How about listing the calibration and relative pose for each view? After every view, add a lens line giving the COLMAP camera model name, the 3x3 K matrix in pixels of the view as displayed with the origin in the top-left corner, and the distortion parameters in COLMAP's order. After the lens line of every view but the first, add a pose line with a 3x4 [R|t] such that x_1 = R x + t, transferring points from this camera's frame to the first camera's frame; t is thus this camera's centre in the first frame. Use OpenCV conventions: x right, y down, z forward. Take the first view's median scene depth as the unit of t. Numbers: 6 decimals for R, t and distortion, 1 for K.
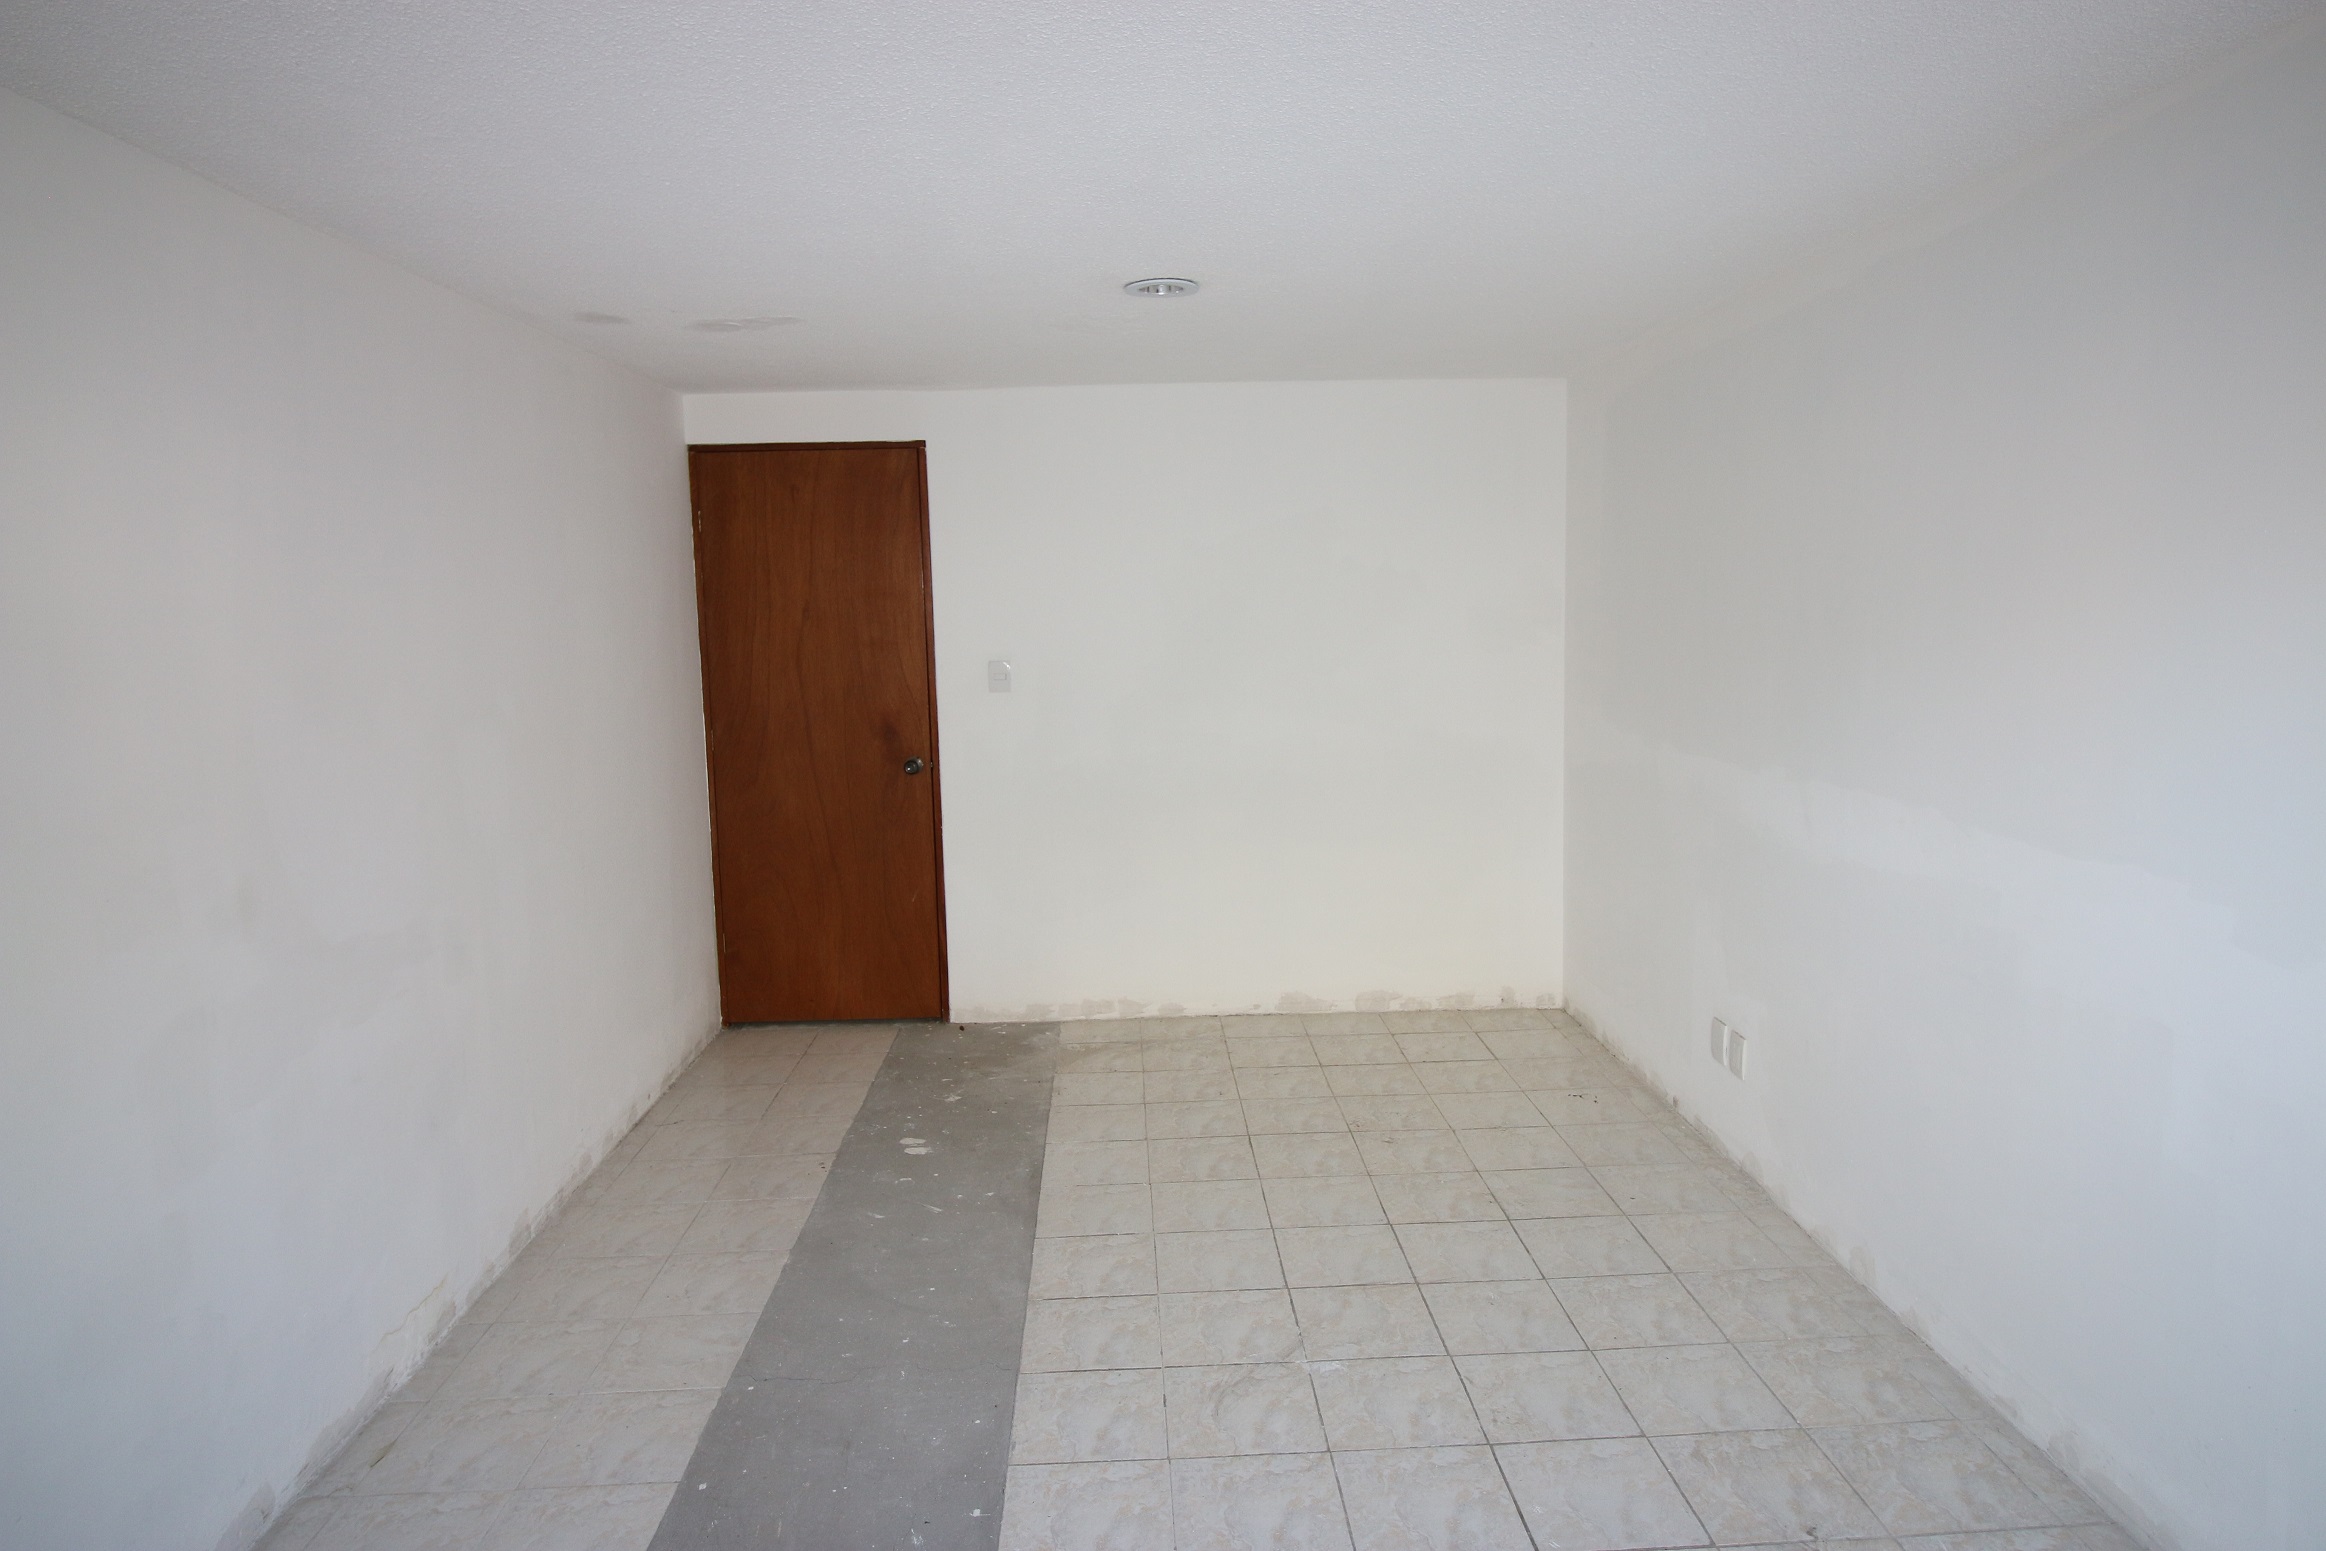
lens RADIAL K [[1396.5, 0, 1167.5], [0, 1396.5, 728.1], [0, 0, 1]] dist [0.001322, -0.004497]
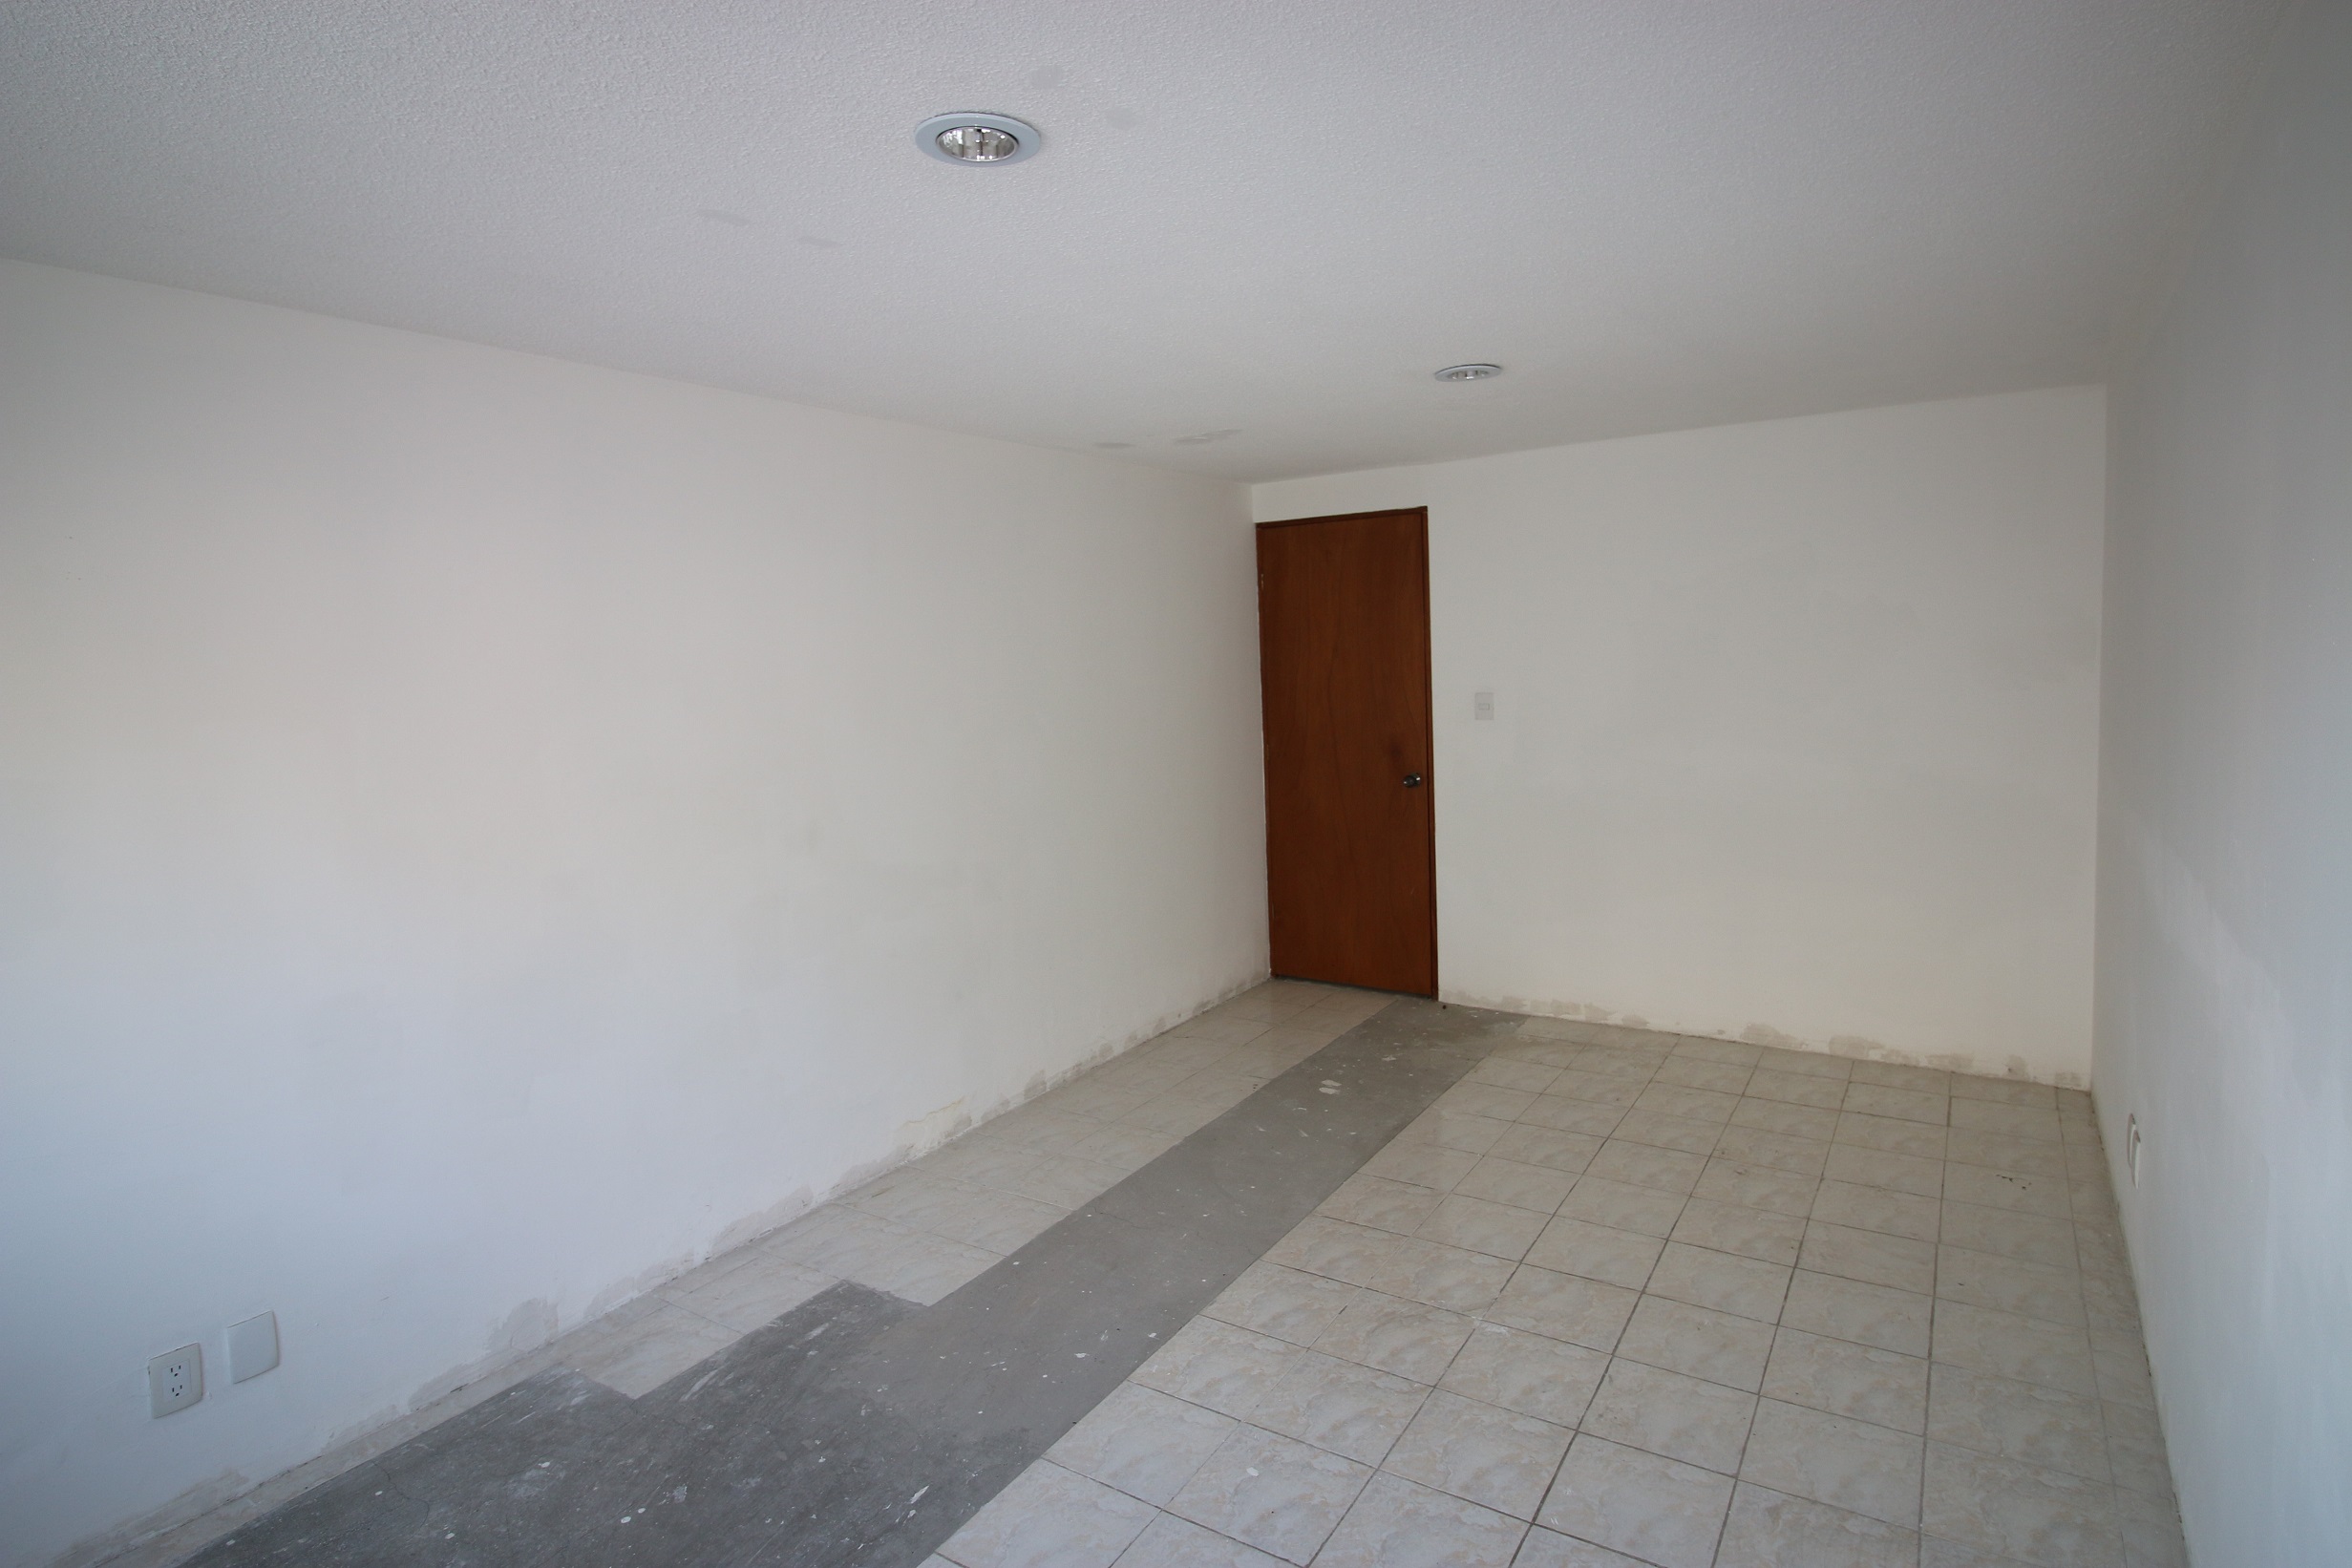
lens RADIAL K [[1246.7, 0, 1178.7], [0, 1246.7, 746.2], [0, 0, 1]] dist [-0.001215, -0.010507]
pose [[0.816362, 0.037700, -0.576309, 0.275277], [-0.037501, 0.999222, 0.012244, -0.007849], [0.576322, 0.011617, 0.817140, 0.018029]]
